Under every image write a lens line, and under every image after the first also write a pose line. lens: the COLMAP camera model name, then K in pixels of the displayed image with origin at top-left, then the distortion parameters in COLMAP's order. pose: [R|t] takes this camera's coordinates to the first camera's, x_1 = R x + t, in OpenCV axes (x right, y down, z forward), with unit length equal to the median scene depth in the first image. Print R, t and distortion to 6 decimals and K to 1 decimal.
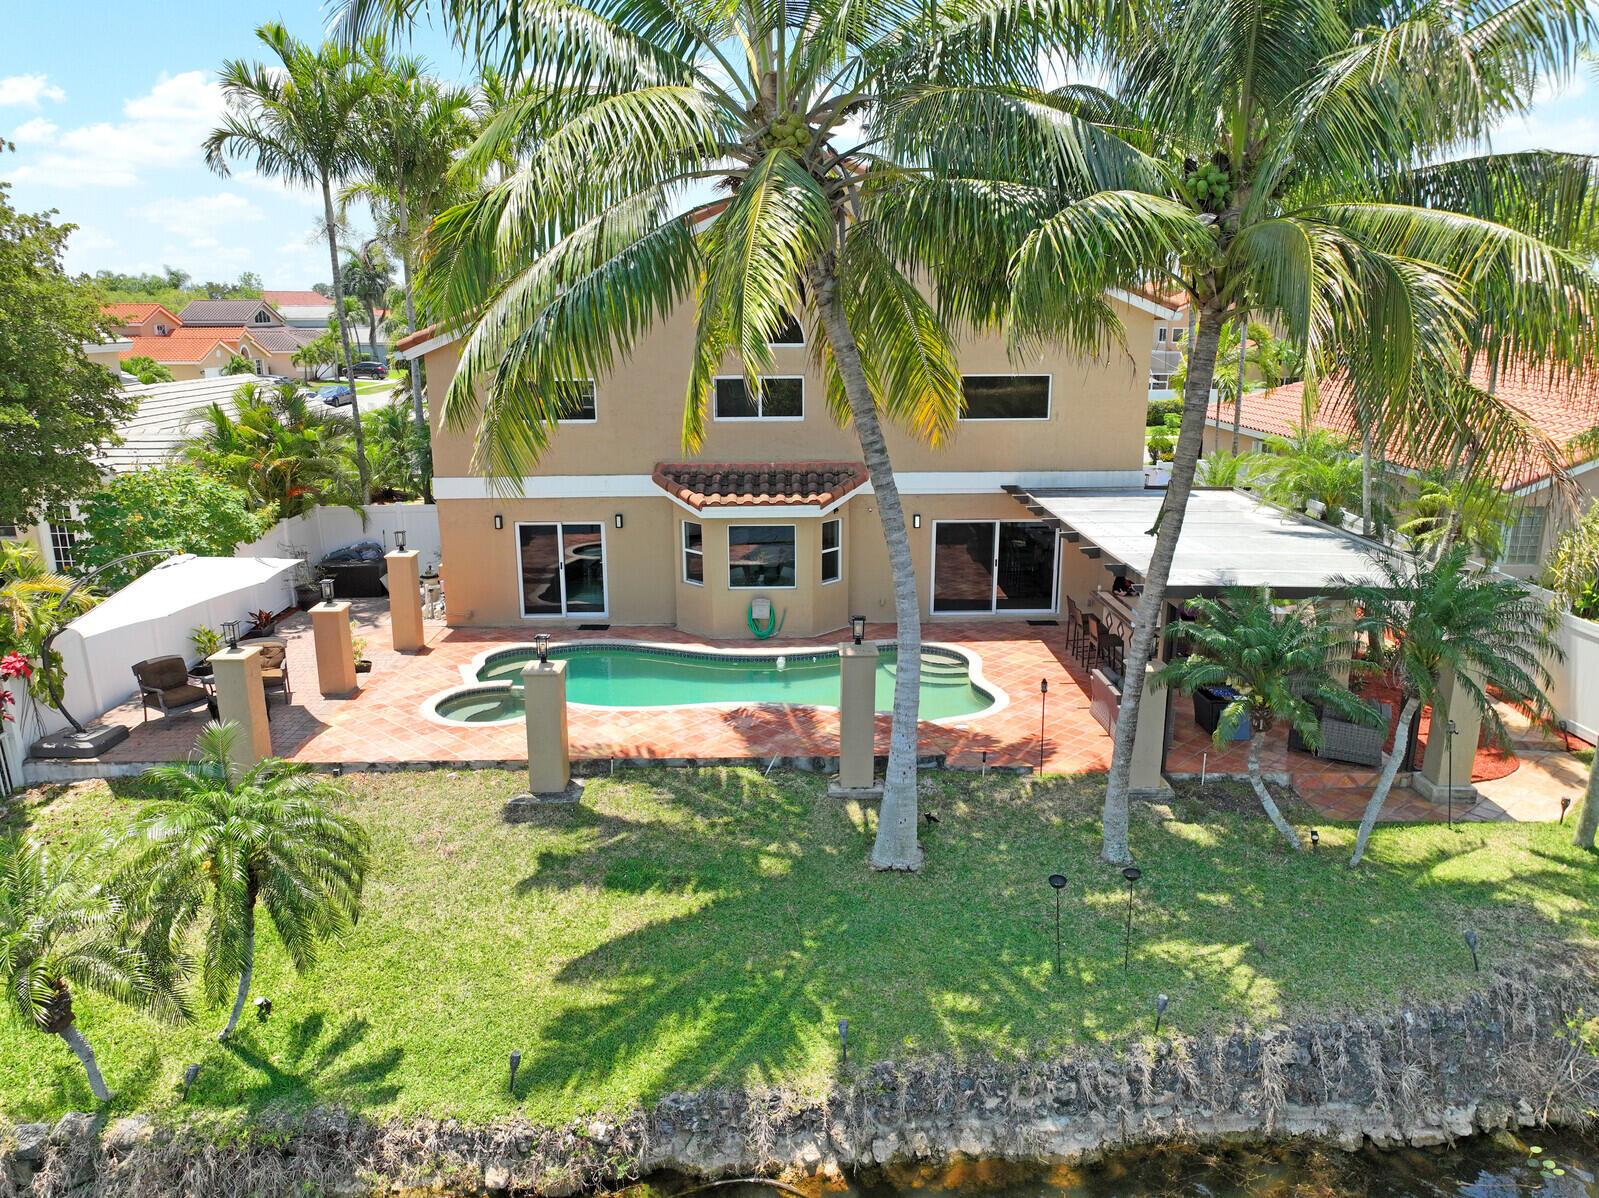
lens RADIAL K [[1125.1, 0, 799.5], [0, 1125.1, 599.0], [0, 0, 1]] dist [-0.004269, 0.023686]
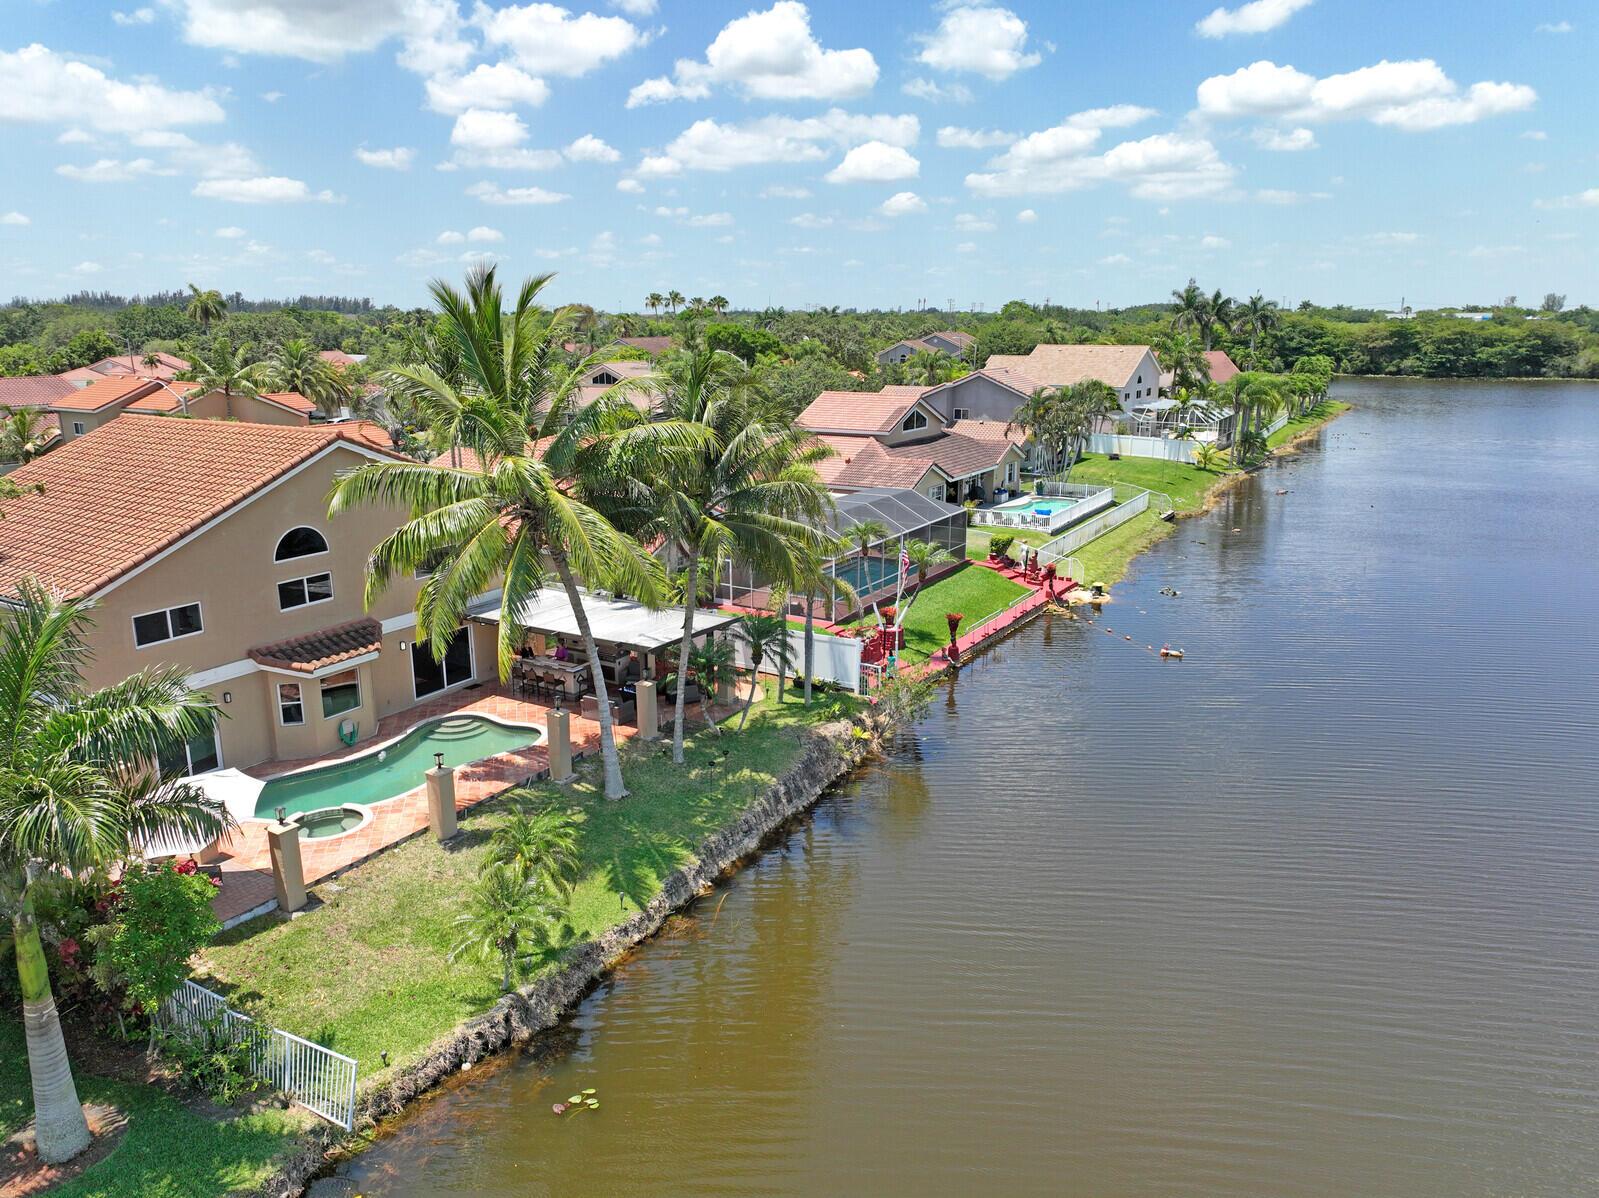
lens RADIAL K [[1125.1, 0, 799.5], [0, 1125.1, 599.0], [0, 0, 1]] dist [-0.004269, 0.023686]
pose [[0.529312, -0.203946, 0.823550, -0.955223], [0.207690, 0.972292, 0.107294, -0.200437], [-0.822614, 0.114251, 0.557004, -0.378584]]
